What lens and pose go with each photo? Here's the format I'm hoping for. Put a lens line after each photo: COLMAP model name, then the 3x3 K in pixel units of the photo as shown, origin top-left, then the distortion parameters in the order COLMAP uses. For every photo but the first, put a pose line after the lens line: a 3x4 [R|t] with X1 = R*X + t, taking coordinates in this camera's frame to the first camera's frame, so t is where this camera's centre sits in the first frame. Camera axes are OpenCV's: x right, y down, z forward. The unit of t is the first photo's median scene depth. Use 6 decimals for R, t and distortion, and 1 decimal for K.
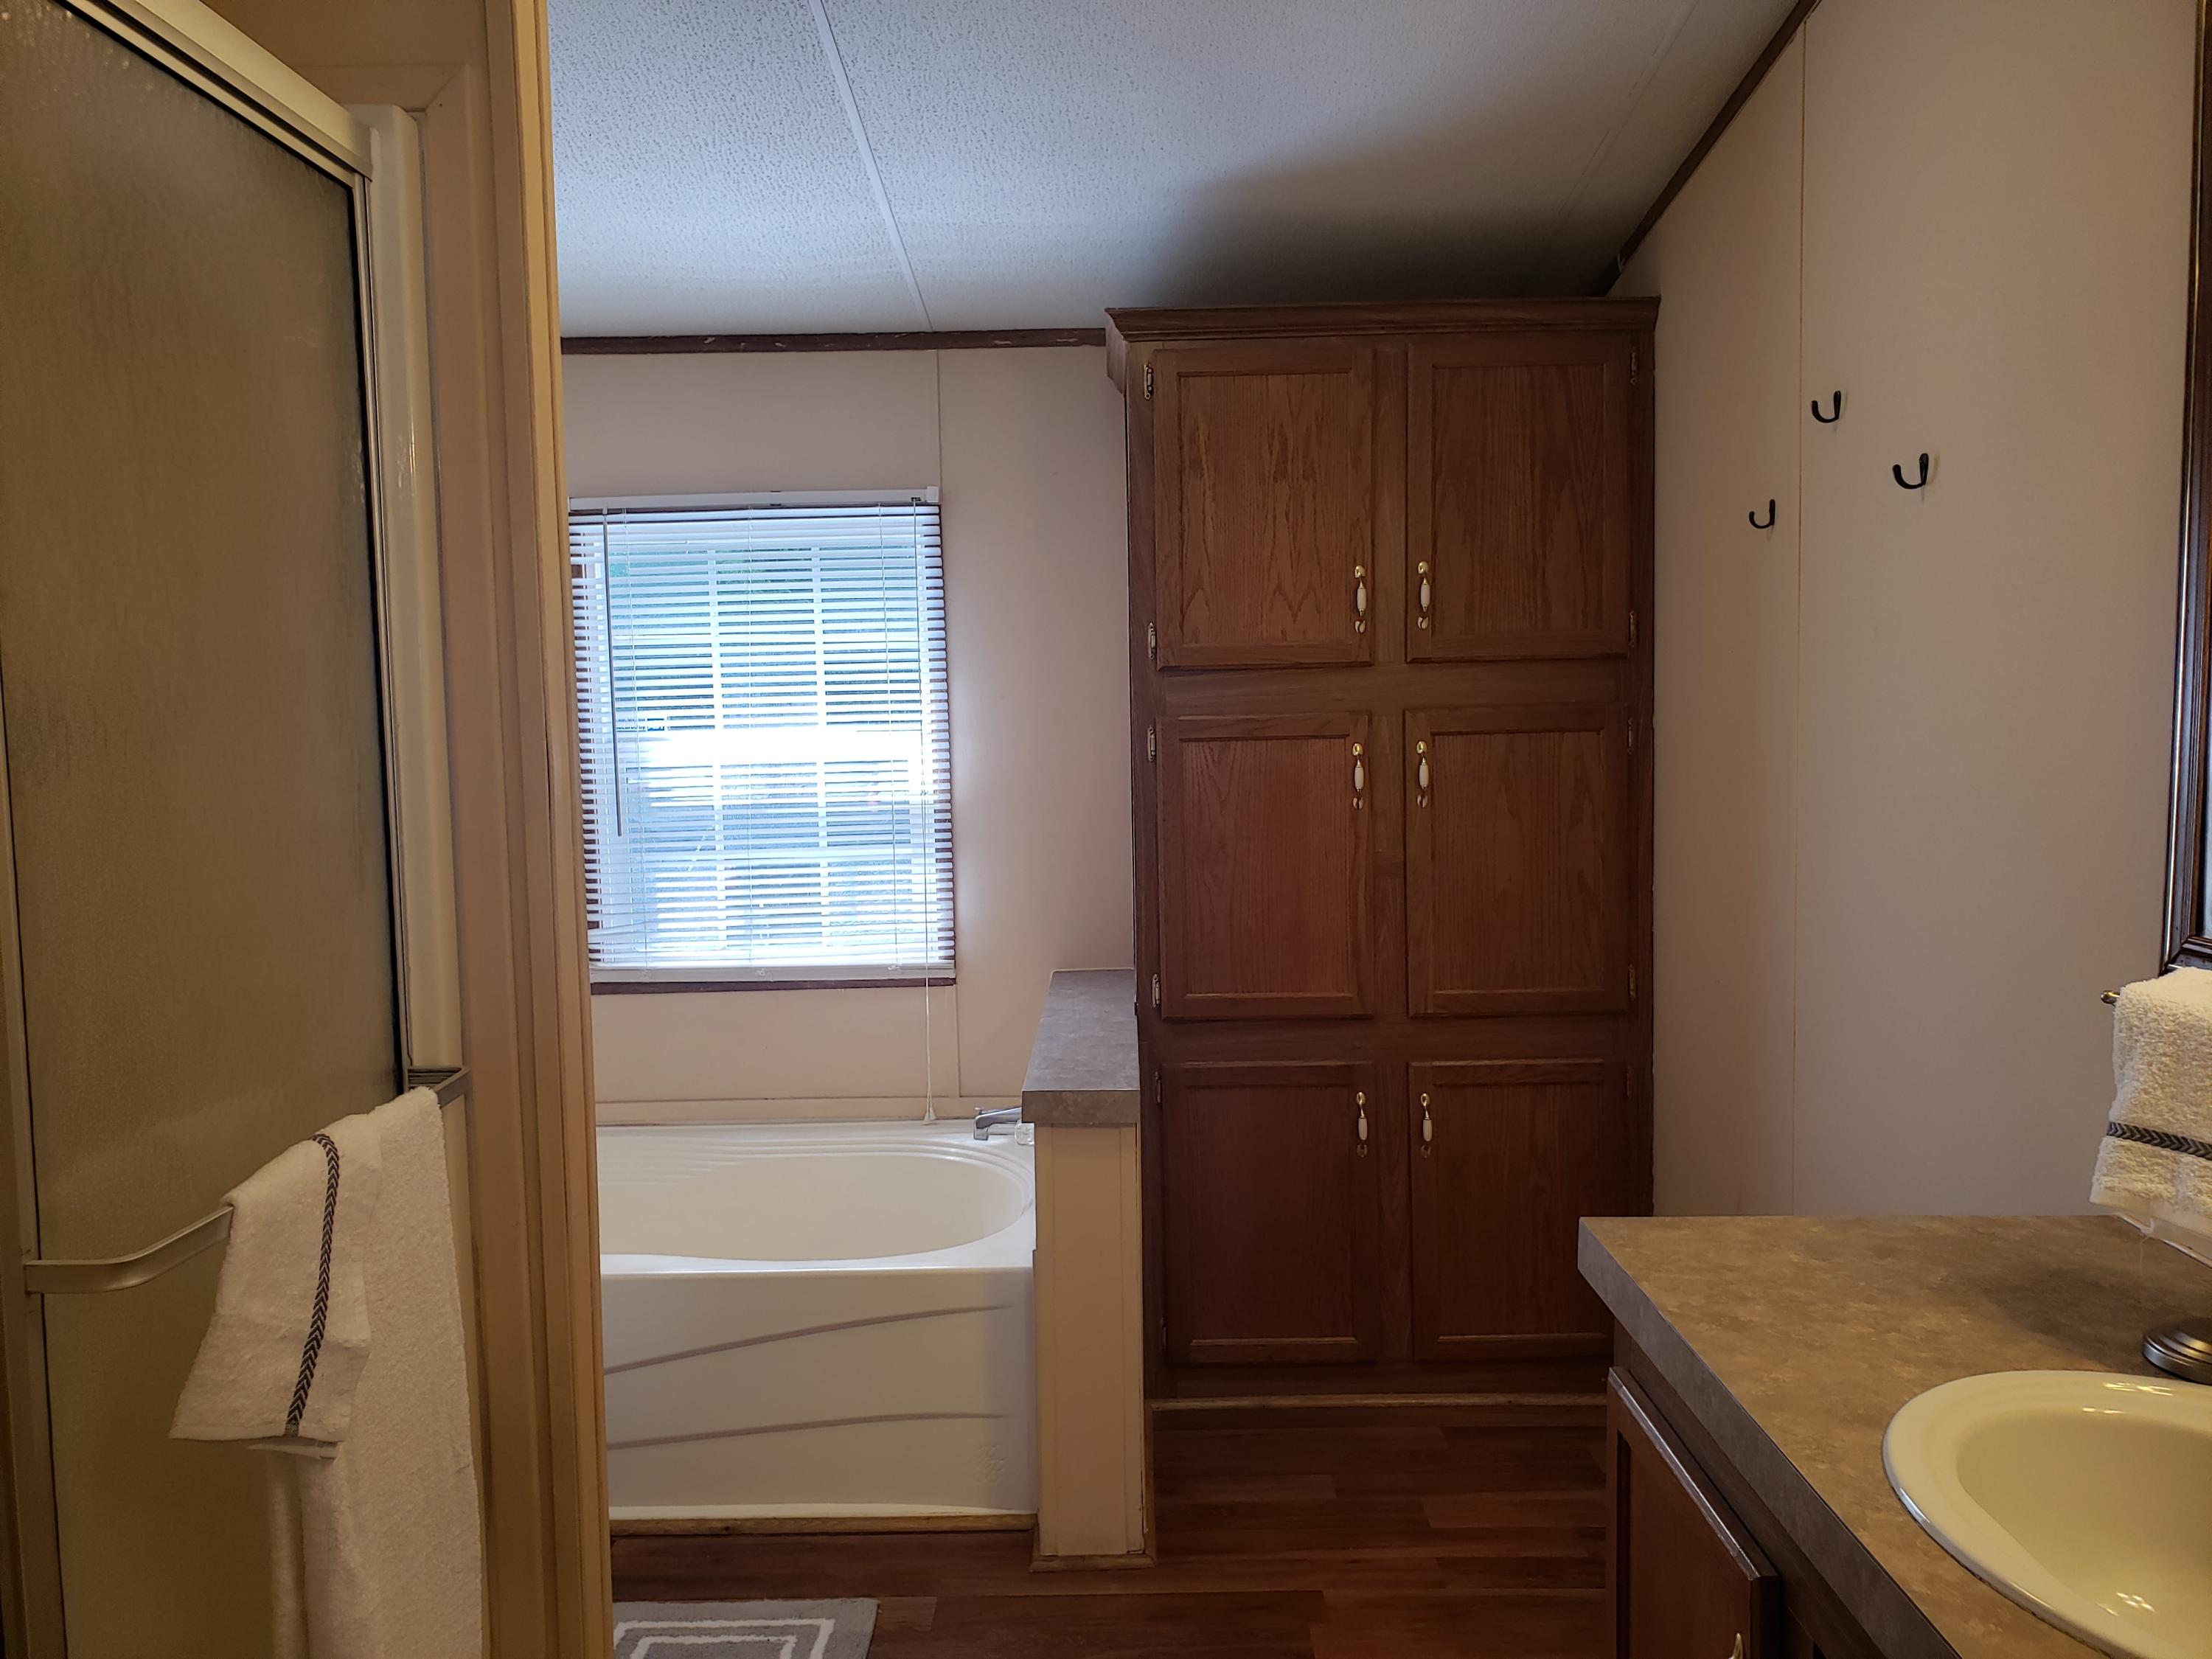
lens RADIAL K [[1713.1, 0, 1106.0], [0, 1713.1, 829.5], [0, 0, 1]] dist [0.071156, -0.062406]
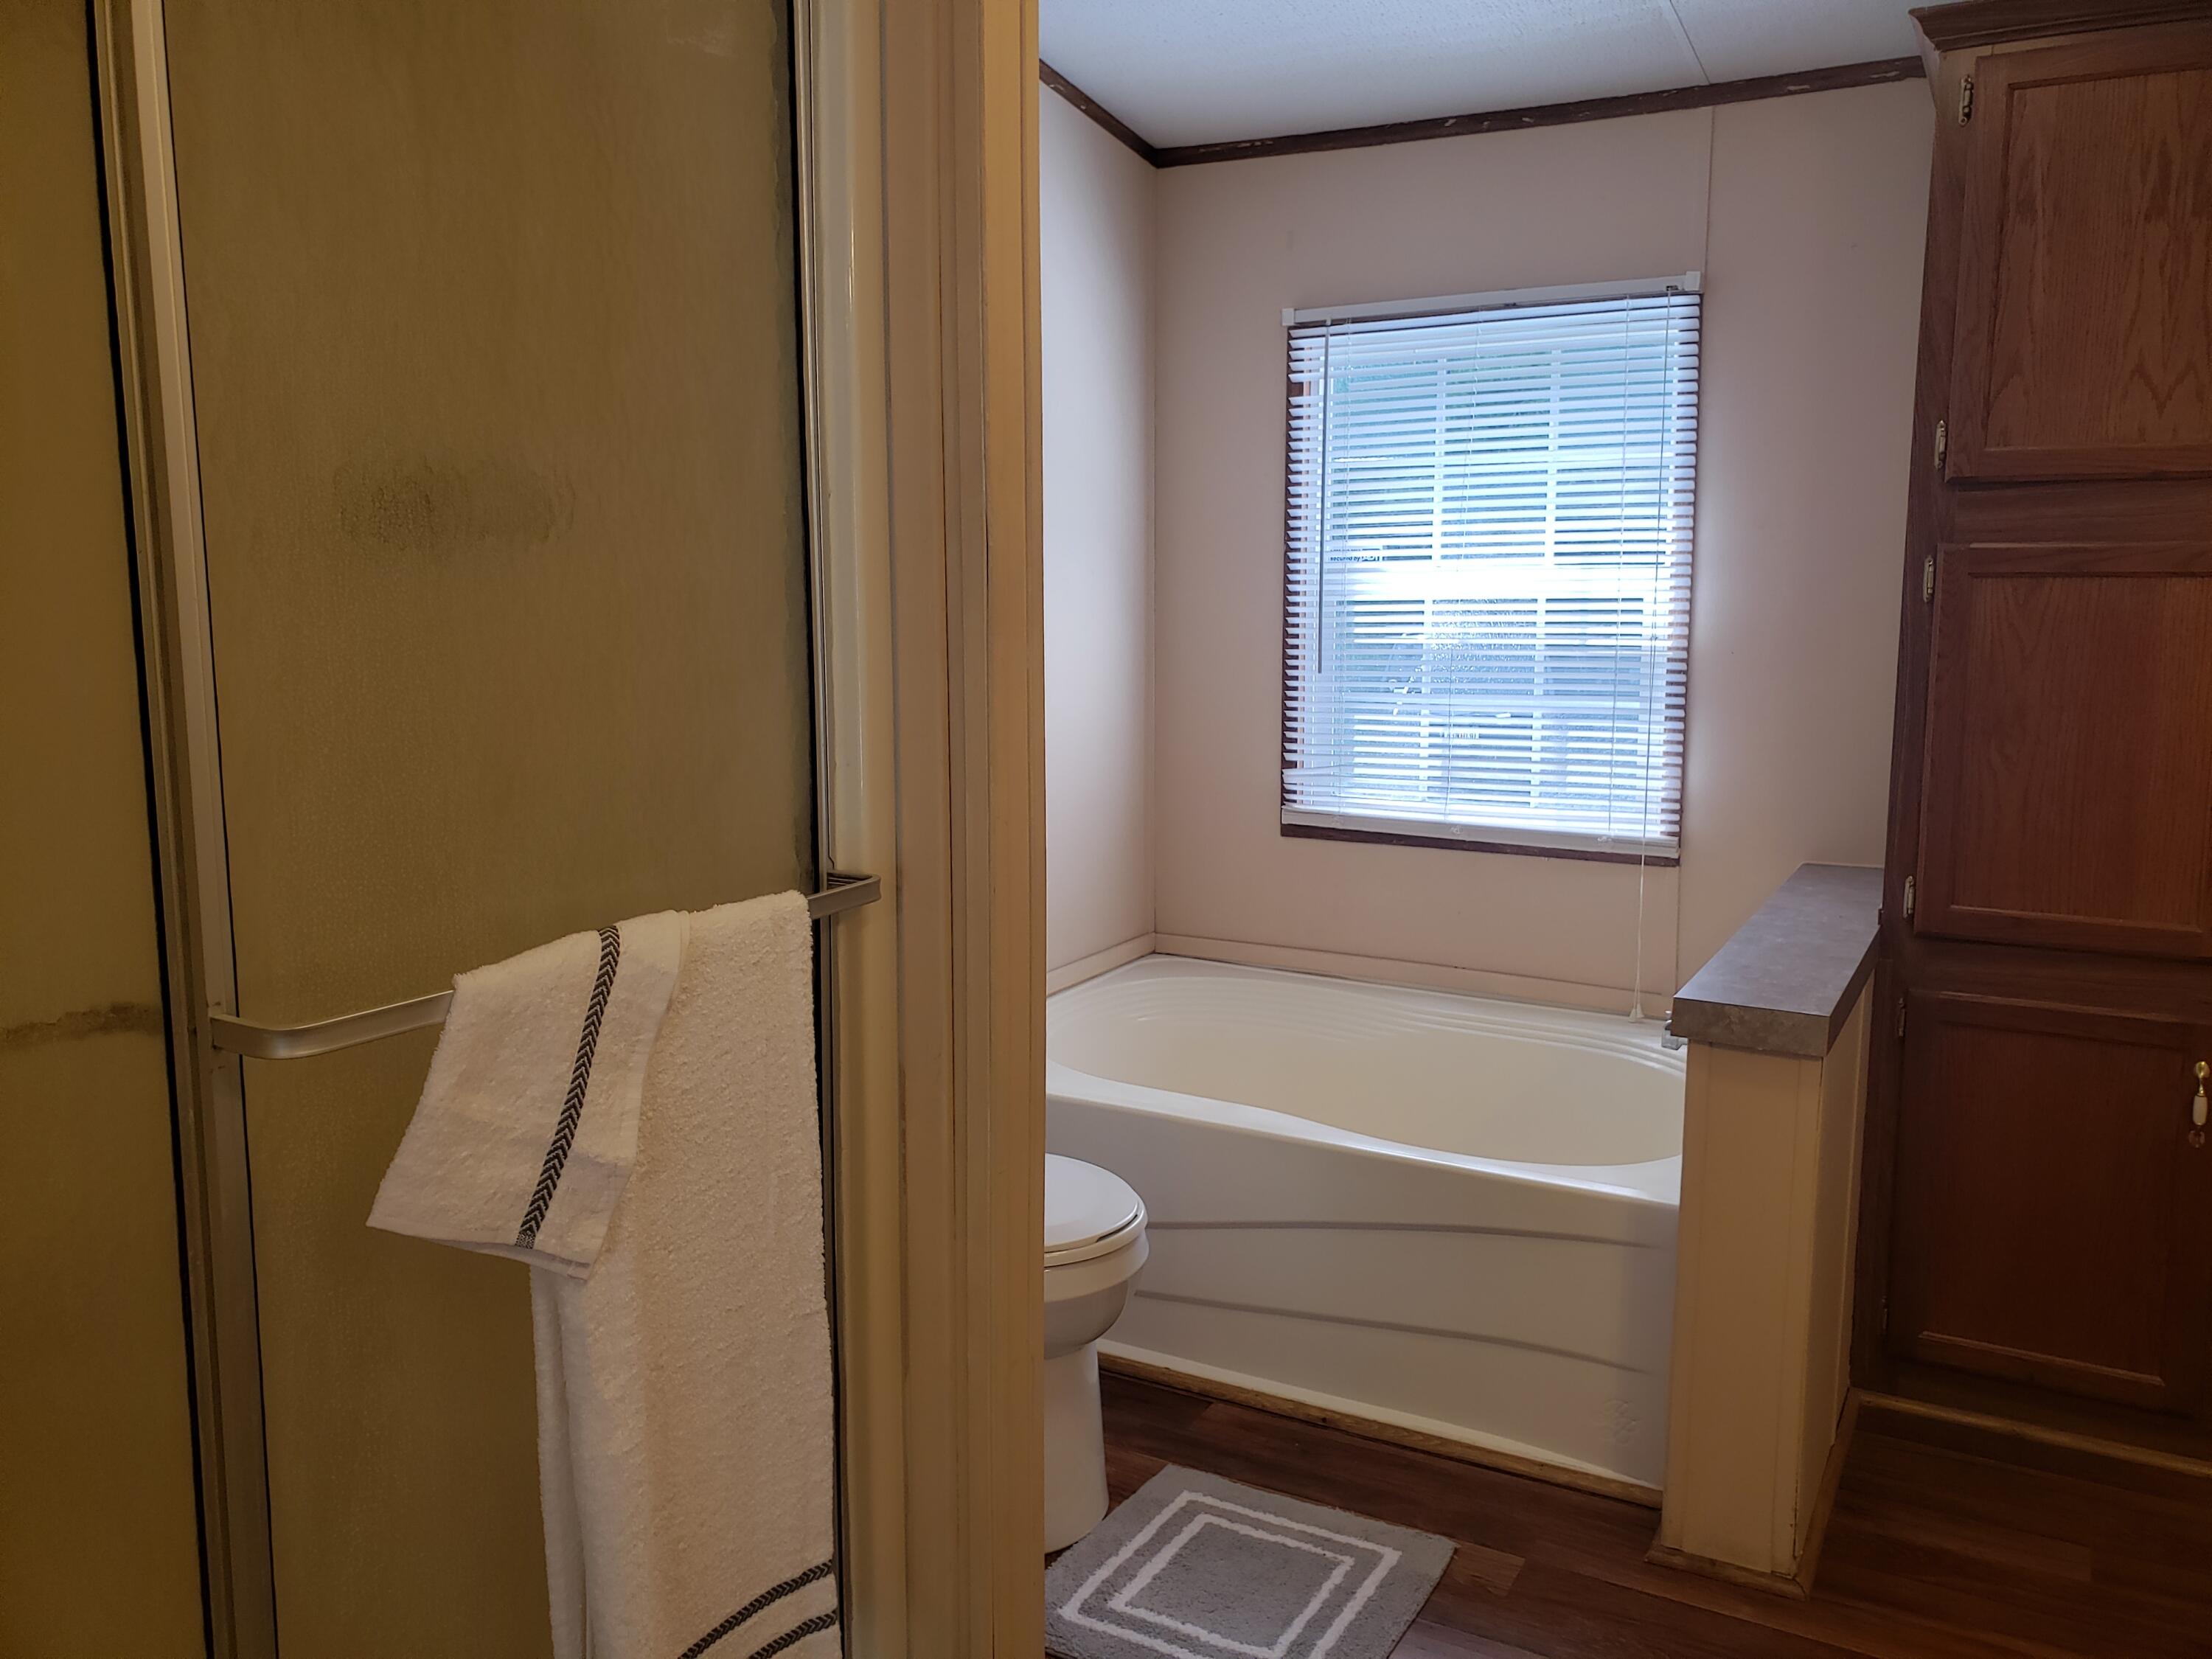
lens RADIAL K [[1716.9, 0, 1107.5], [0, 1716.9, 805.4], [0, 0, 1]] dist [-0.011650, 0.011049]
pose [[0.876233, 0.083480, -0.474602, 0.077377], [-0.053363, 0.995632, 0.076605, 0.012561], [0.478924, -0.041797, 0.876861, 0.139635]]
